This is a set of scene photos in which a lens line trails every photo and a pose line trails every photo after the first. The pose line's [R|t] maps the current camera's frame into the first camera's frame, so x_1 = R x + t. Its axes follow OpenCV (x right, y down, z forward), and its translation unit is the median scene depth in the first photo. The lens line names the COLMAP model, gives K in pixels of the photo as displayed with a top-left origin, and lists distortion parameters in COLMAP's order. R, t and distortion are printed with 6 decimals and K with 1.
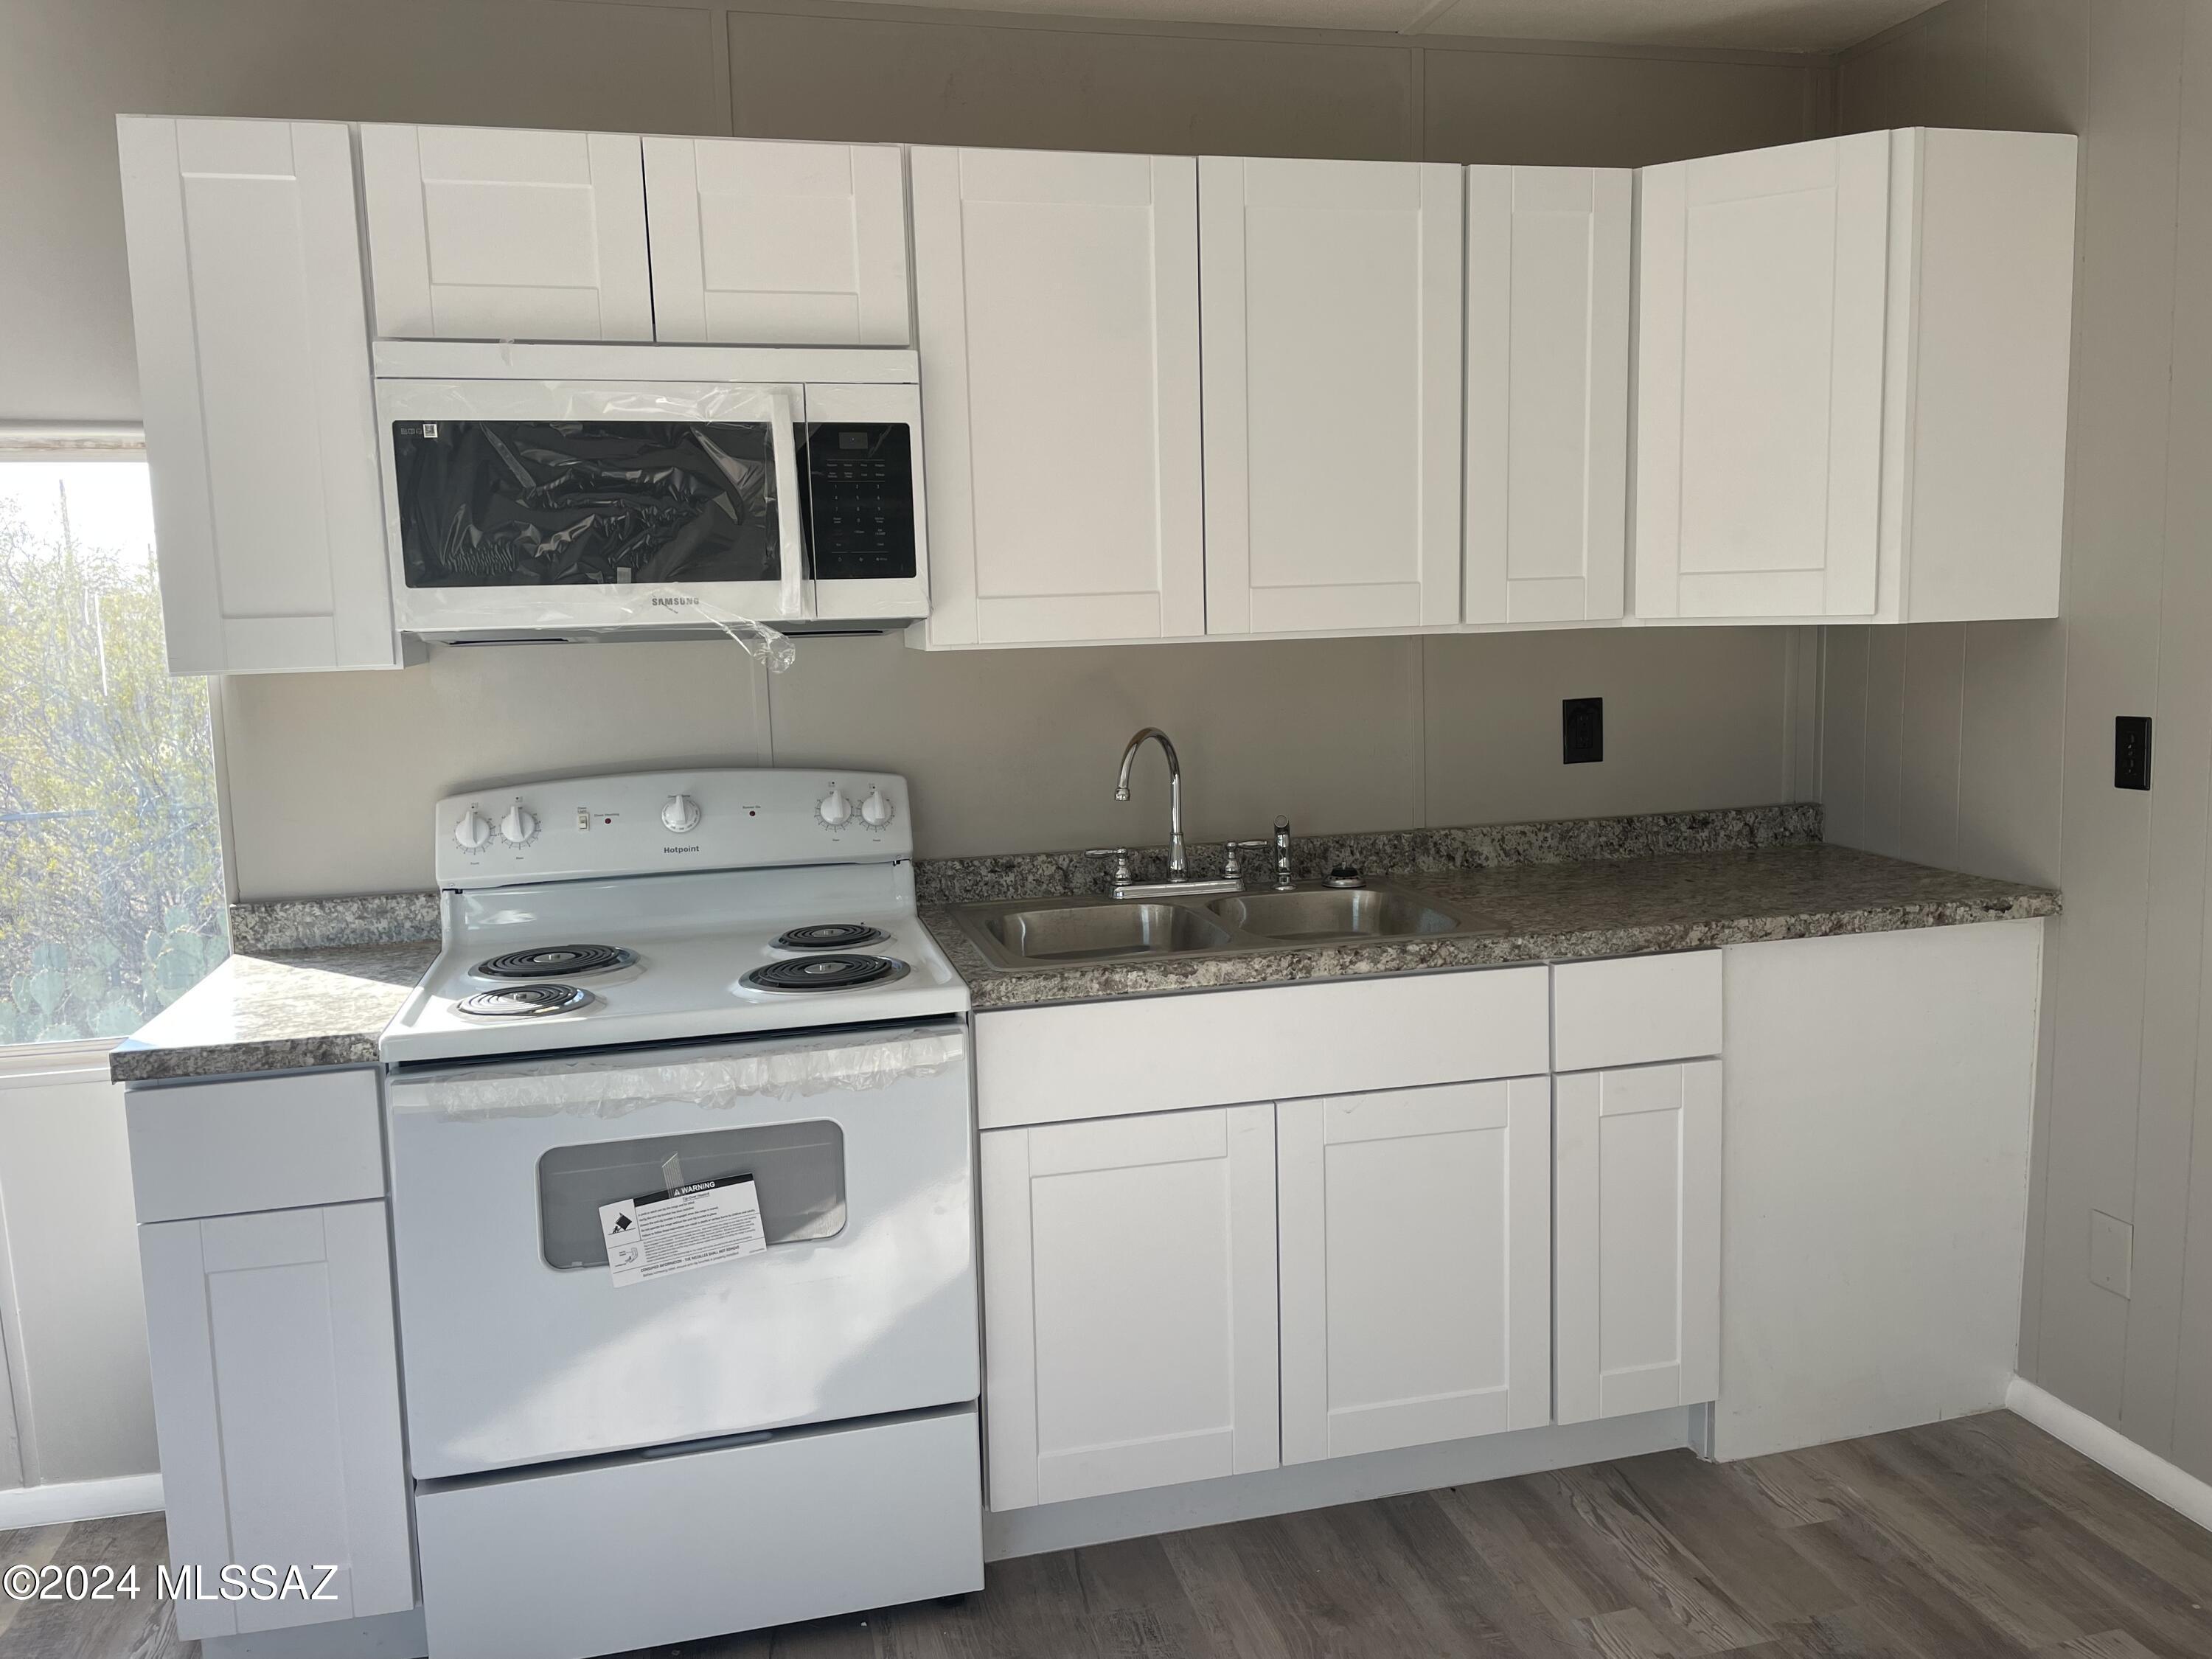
lens RADIAL K [[1678.1, 0, 1106.0], [0, 1678.1, 829.5], [0, 0, 1]] dist [0.090374, -0.124383]
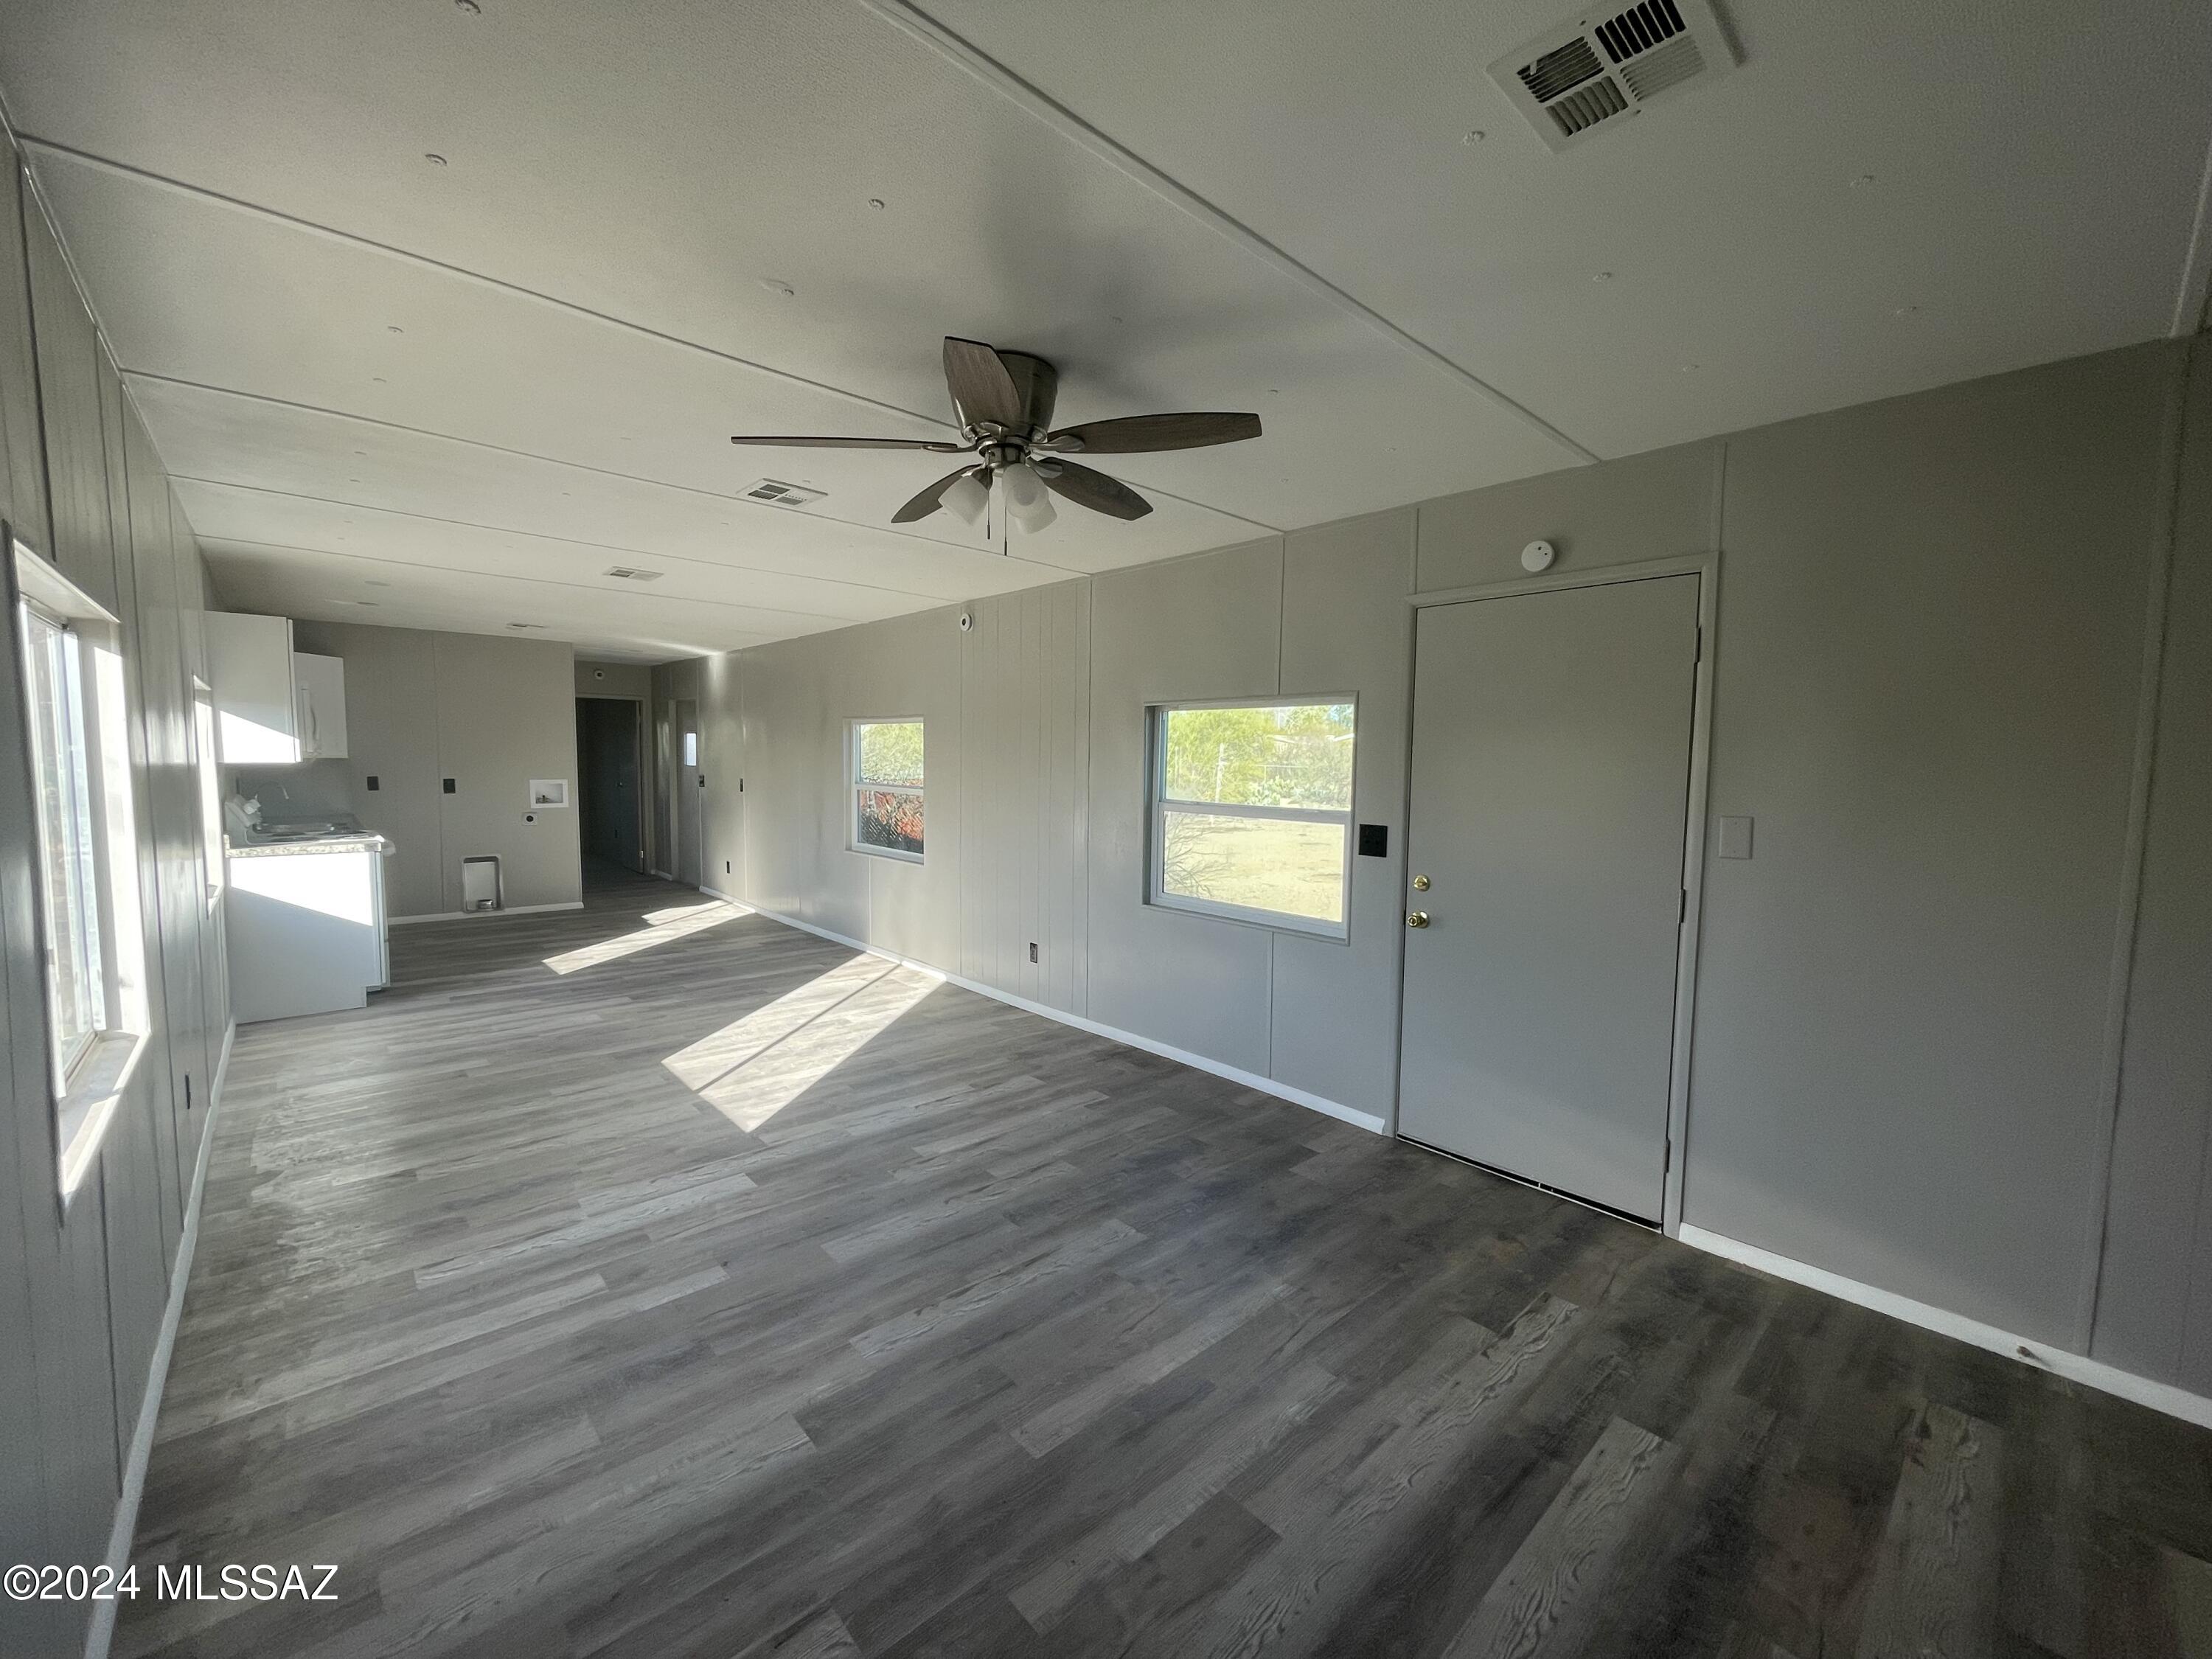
lens RADIAL K [[891.4, 0, 1098.0], [0, 891.4, 827.5], [0, 0, 1]] dist [0.000451, 0.000066]
pose [[-0.467032, -0.050469, 0.882799, -2.690389], [0.115034, 0.986417, 0.117251, 0.021693], [-0.876726, 0.156312, -0.454882, 0.310818]]
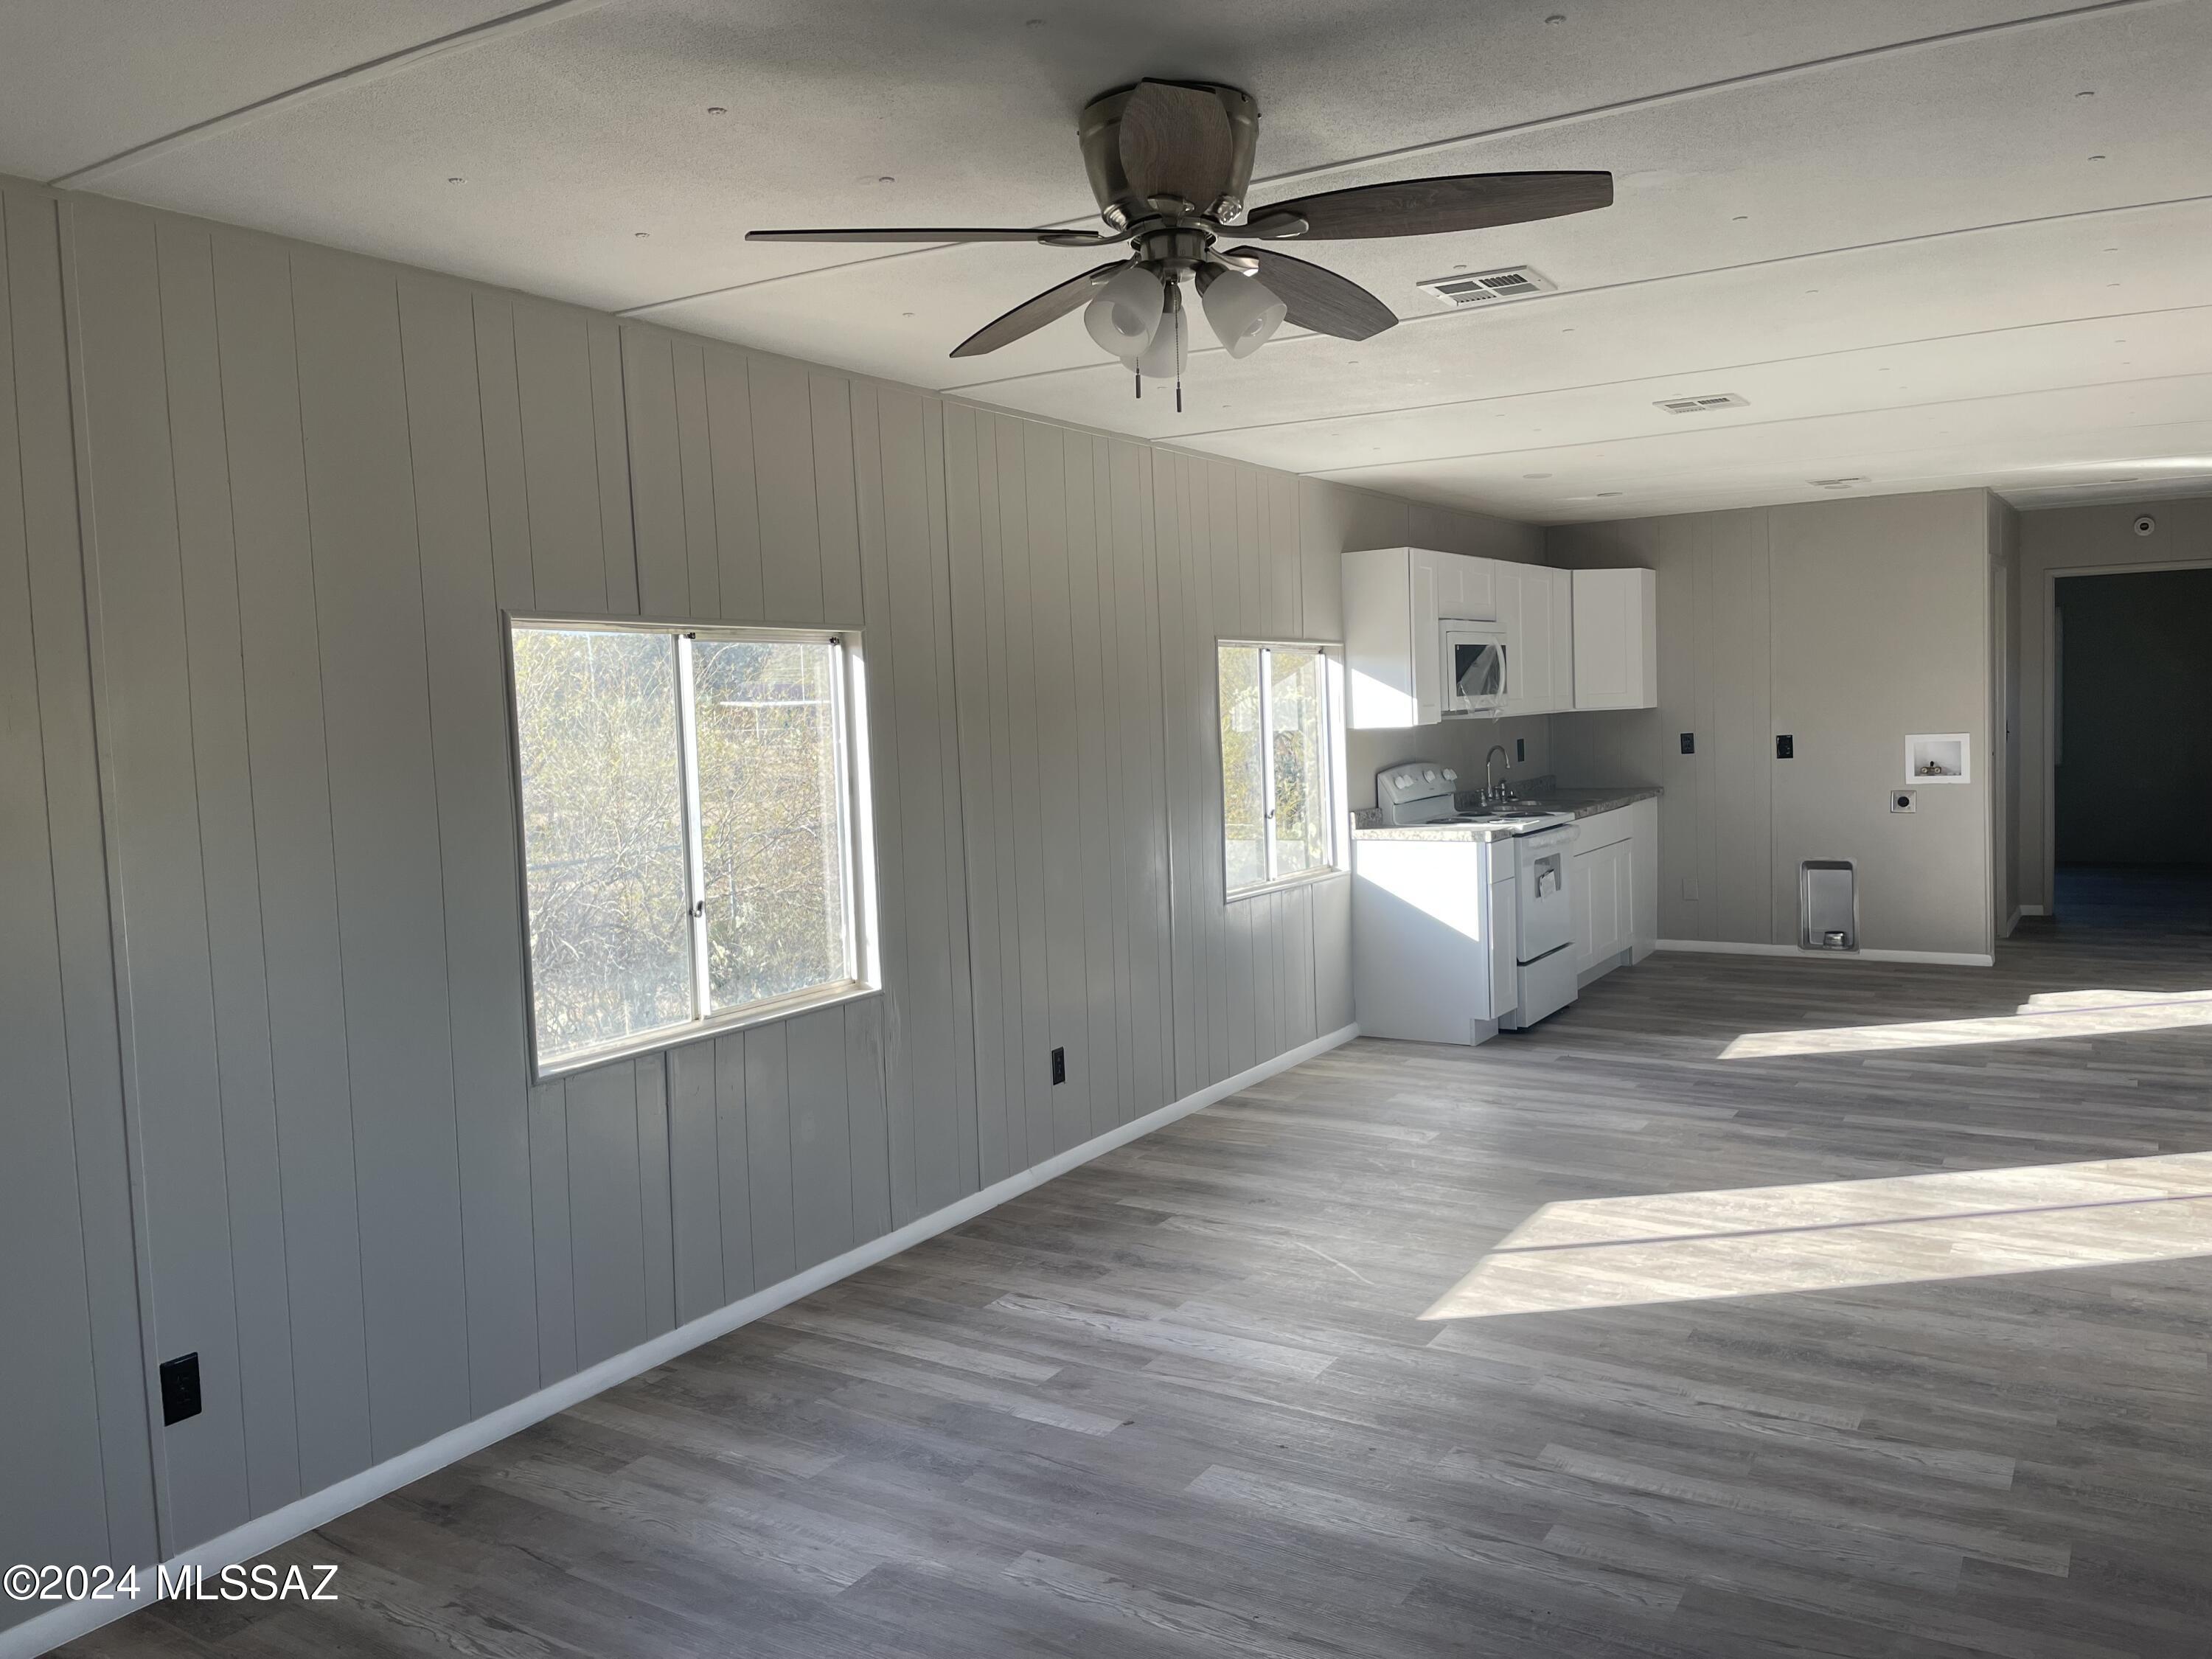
lens RADIAL K [[1678.1, 0, 1106.0], [0, 1678.1, 829.5], [0, 0, 1]] dist [0.090374, -0.124383]
pose [[0.723145, -0.054514, 0.688542, -2.600147], [0.111255, 0.993057, -0.038224, 0.126957], [-0.681677, 0.104245, 0.724189, -0.682268]]
